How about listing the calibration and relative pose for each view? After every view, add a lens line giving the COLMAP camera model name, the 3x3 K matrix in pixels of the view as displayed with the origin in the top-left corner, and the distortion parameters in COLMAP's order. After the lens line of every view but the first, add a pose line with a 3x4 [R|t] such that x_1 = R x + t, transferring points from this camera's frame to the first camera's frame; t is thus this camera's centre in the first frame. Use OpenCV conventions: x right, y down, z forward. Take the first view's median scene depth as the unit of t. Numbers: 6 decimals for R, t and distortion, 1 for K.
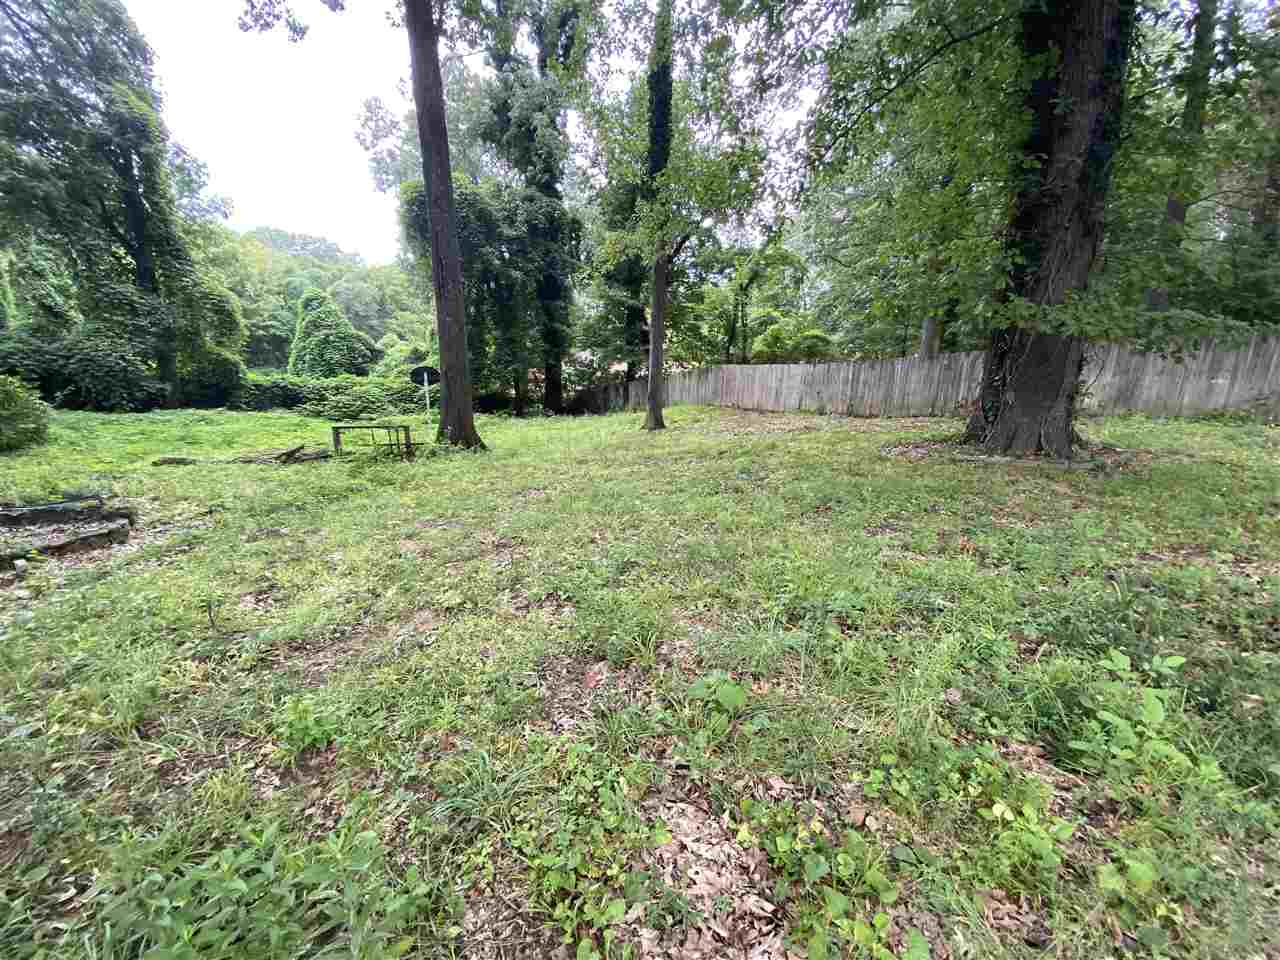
lens RADIAL K [[524.3, 0, 630.2], [0, 524.3, 486.6], [0, 0, 1]] dist [-0.015490, -0.000963]
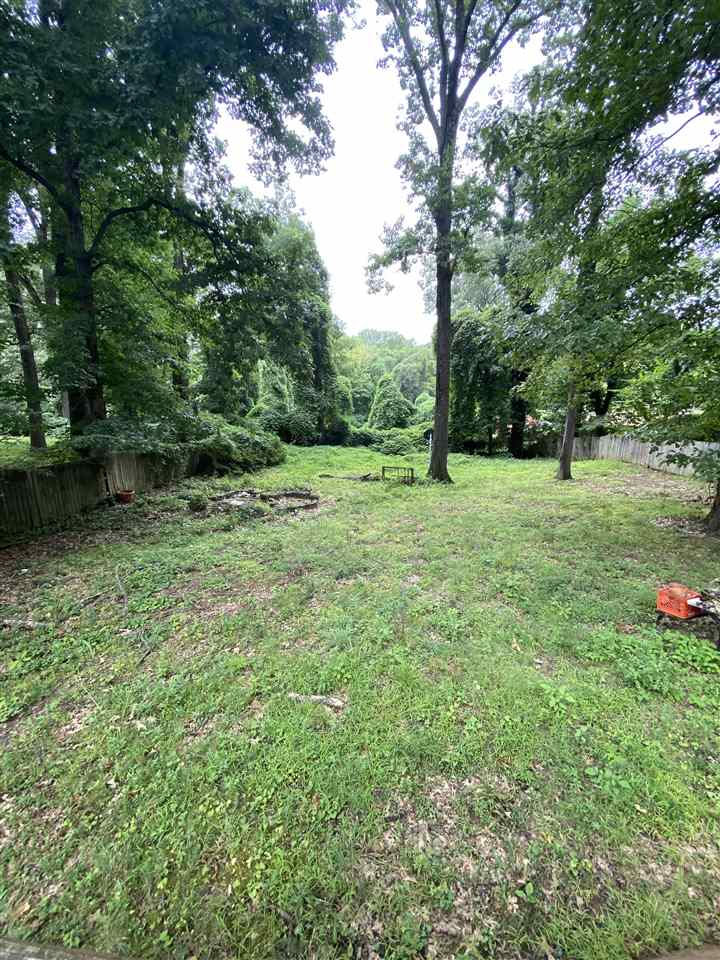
lens RADIAL K [[393.2, 0, 360.6], [0, 393.2, 482.8], [0, 0, 1]] dist [-0.015490, -0.000963]
pose [[0.831862, 0.116083, -0.542707, 0.183633], [-0.125480, 0.991898, 0.019827, -0.043701], [0.540612, 0.051605, 0.839688, -0.309007]]
